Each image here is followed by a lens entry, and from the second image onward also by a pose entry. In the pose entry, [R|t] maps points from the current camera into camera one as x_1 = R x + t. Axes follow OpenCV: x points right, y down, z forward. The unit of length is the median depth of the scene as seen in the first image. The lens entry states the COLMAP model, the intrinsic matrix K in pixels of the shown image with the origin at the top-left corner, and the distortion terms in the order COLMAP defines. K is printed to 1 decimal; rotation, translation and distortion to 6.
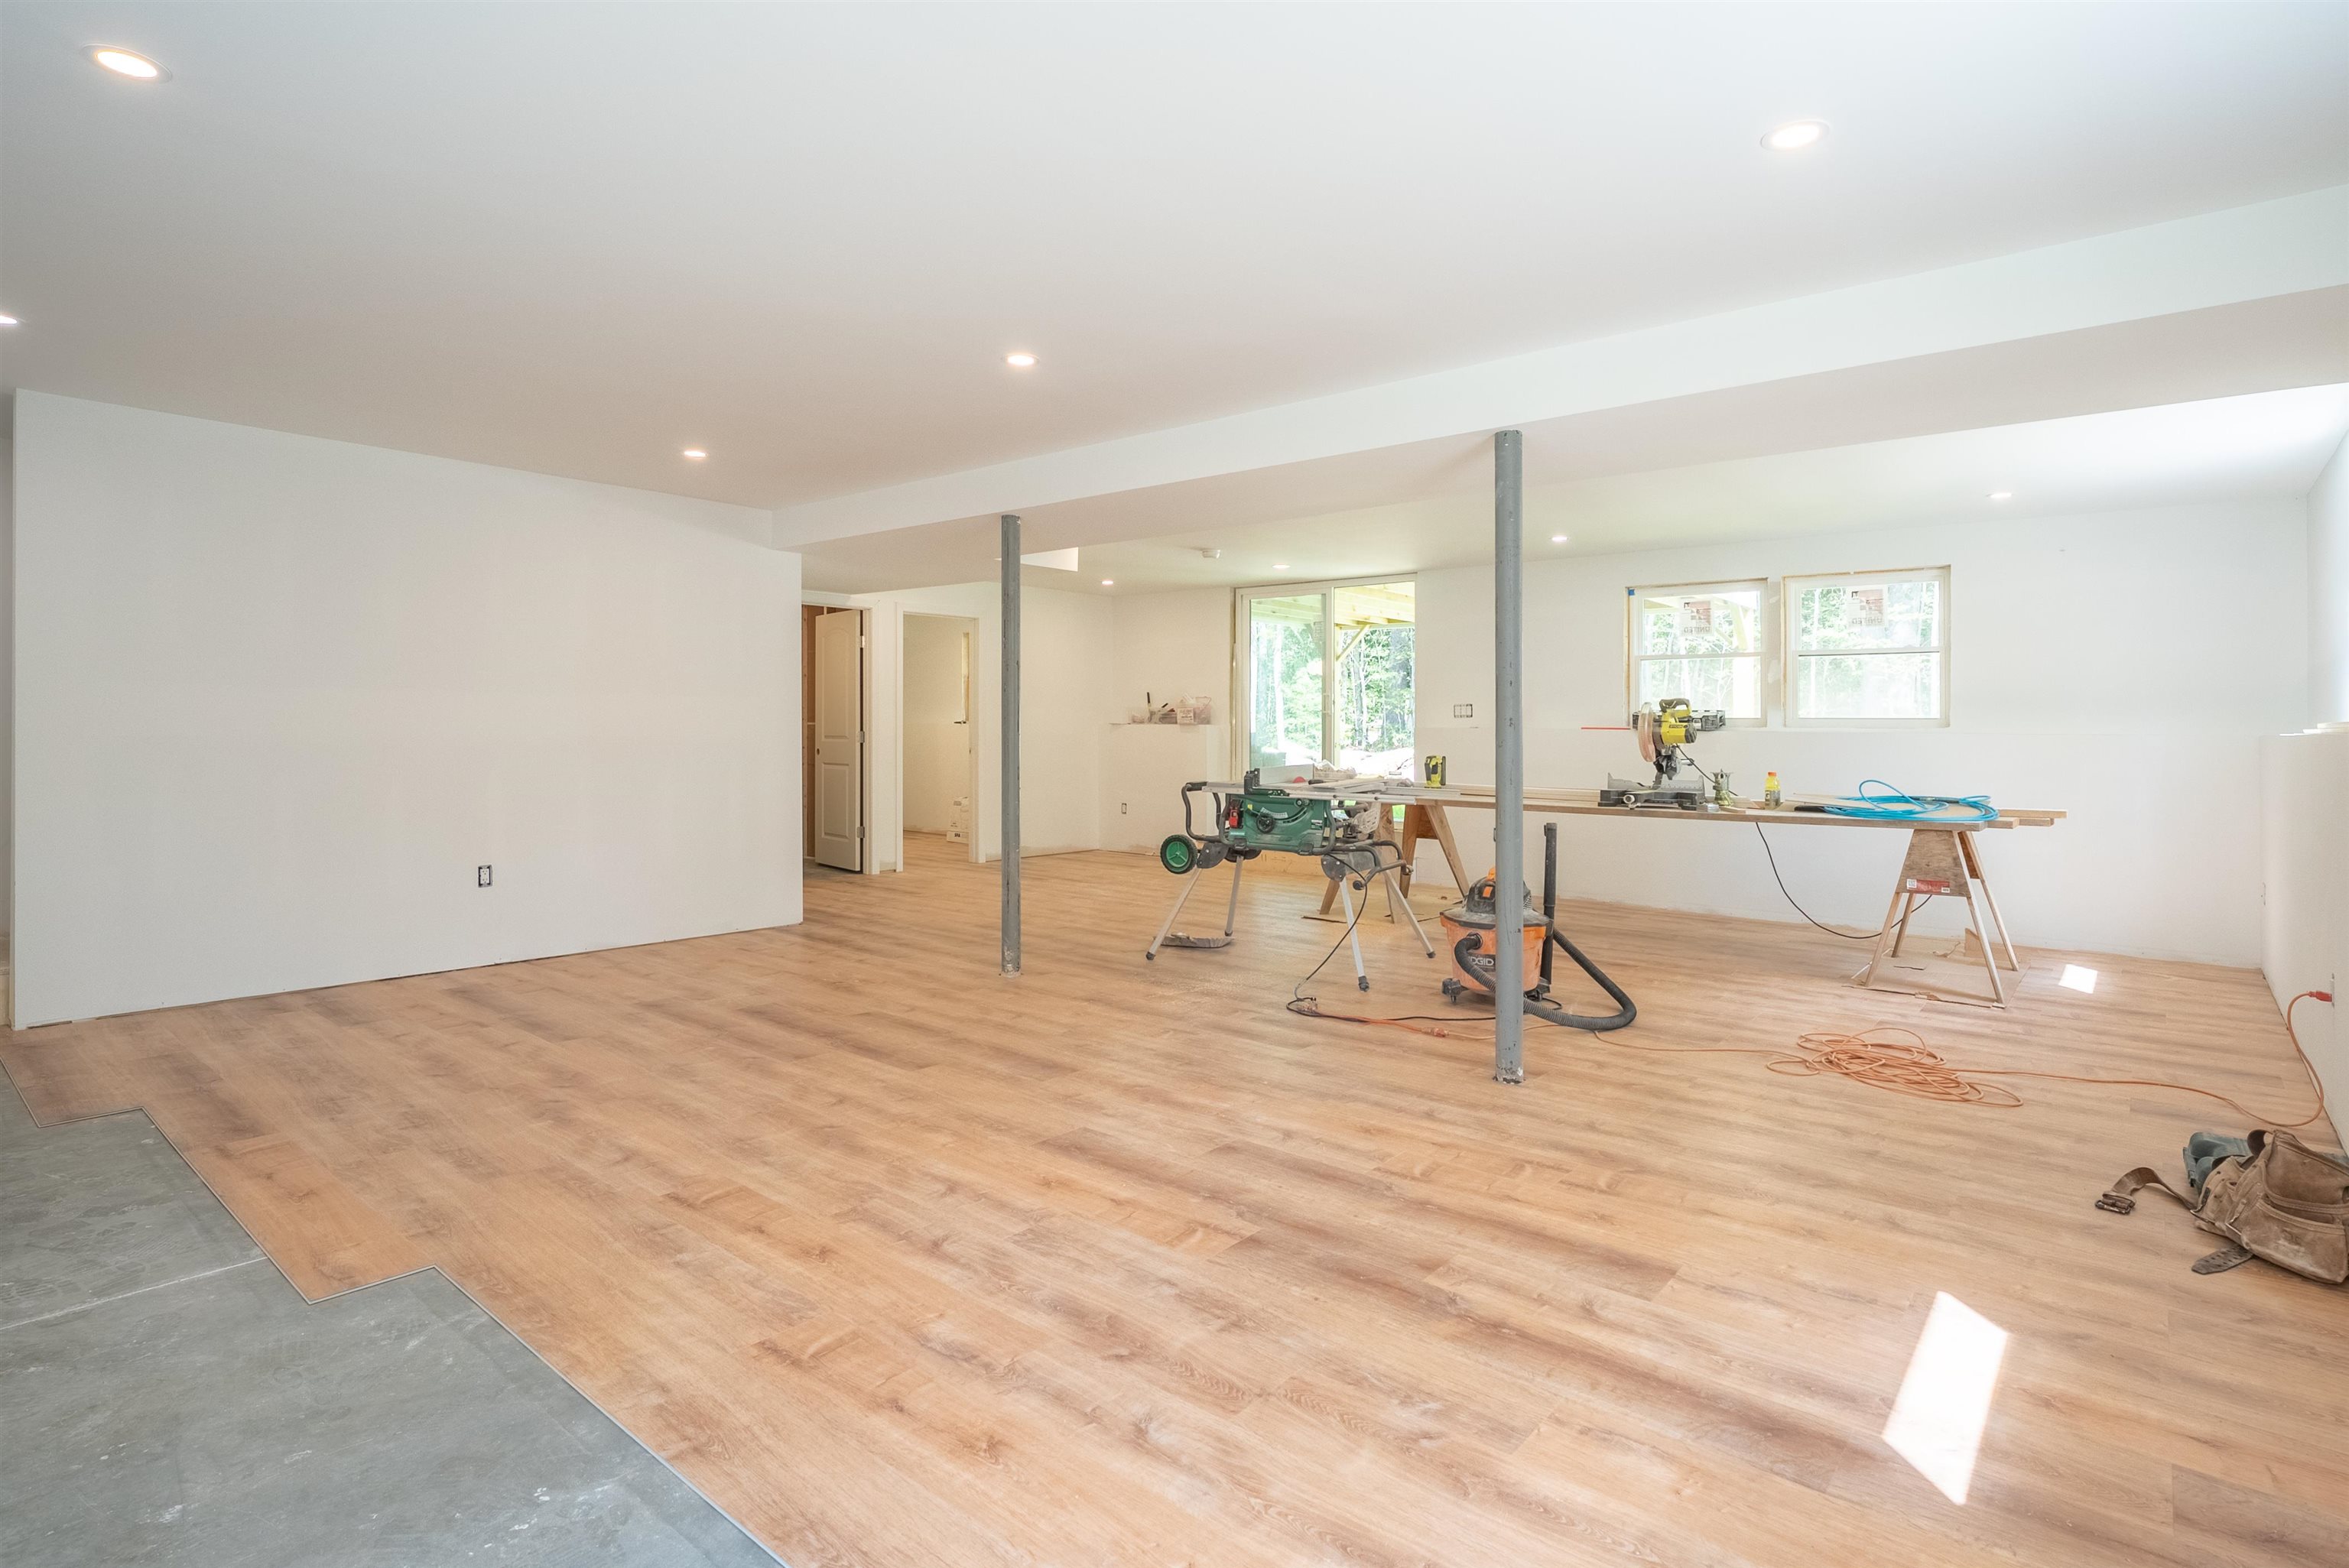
lens RADIAL K [[1174.1, 0, 1171.6], [0, 1174.1, 734.3], [0, 0, 1]] dist [-0.011276, 0.000314]
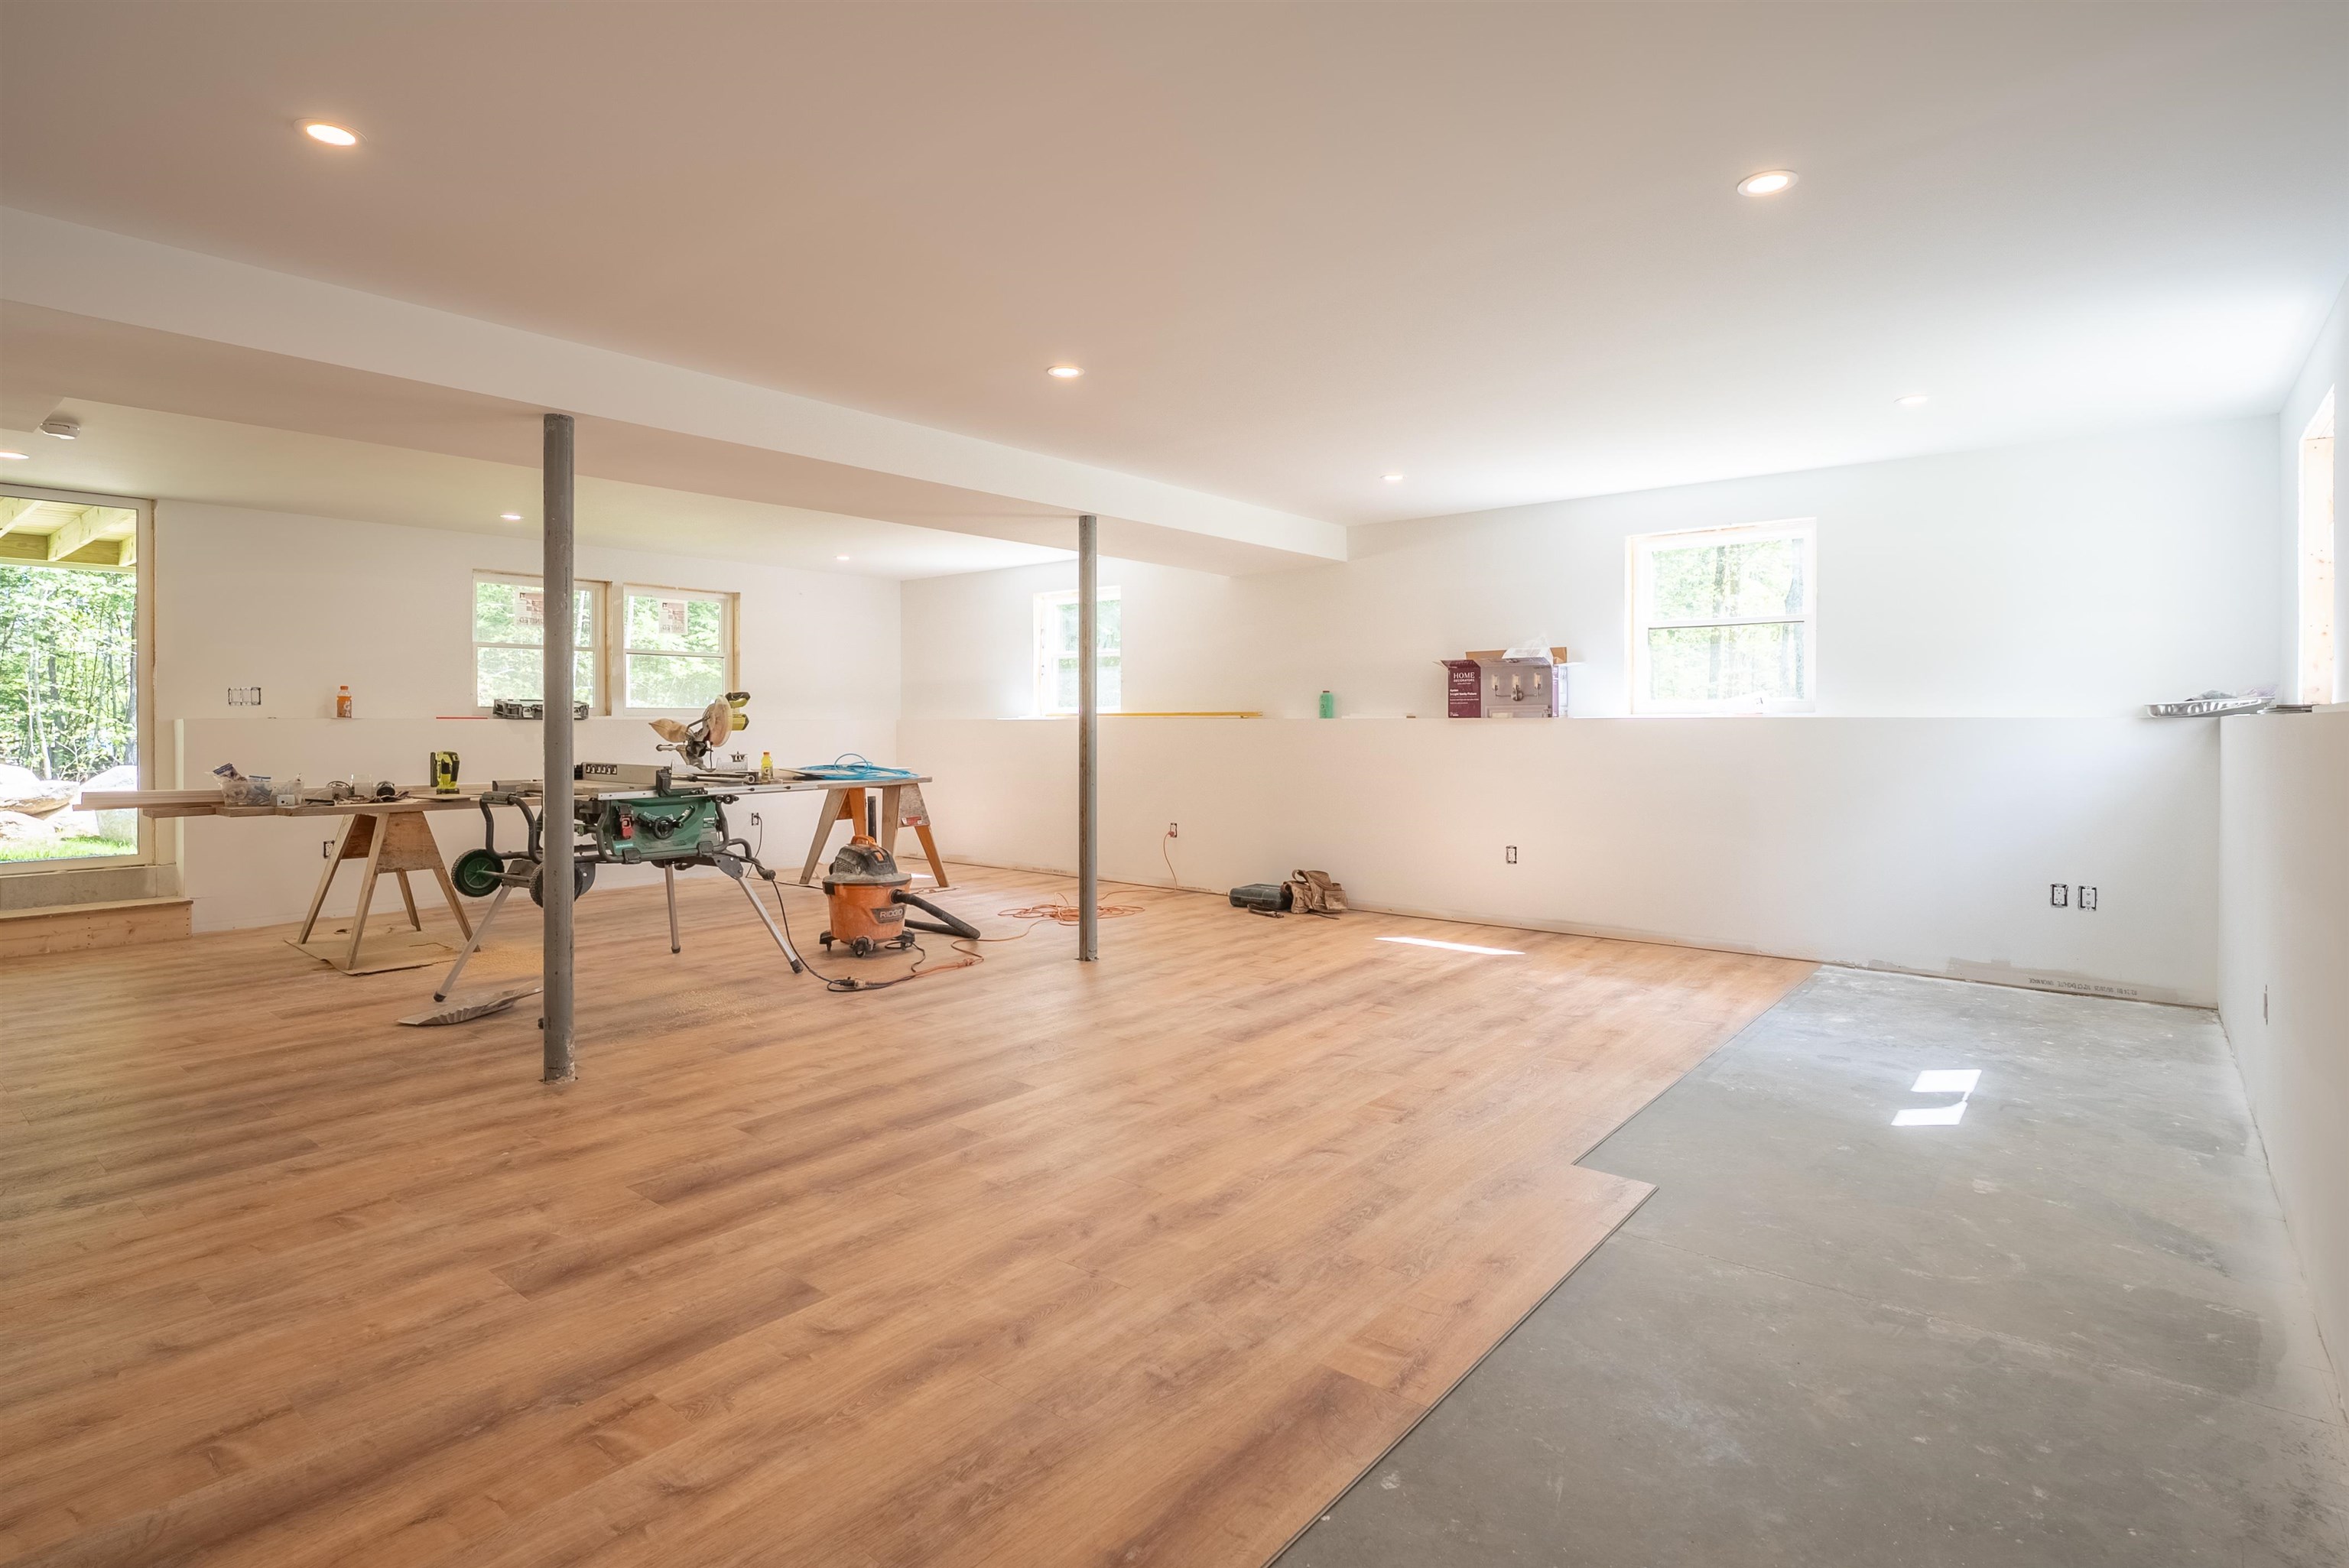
lens RADIAL K [[1174.1, 0, 1171.6], [0, 1174.1, 734.3], [0, 0, 1]] dist [-0.011276, 0.000314]
pose [[-0.017482, -0.020187, 0.999643, -1.437424], [0.003656, 0.999788, 0.020253, -0.020564], [-0.999840, 0.004009, -0.017405, 1.118673]]
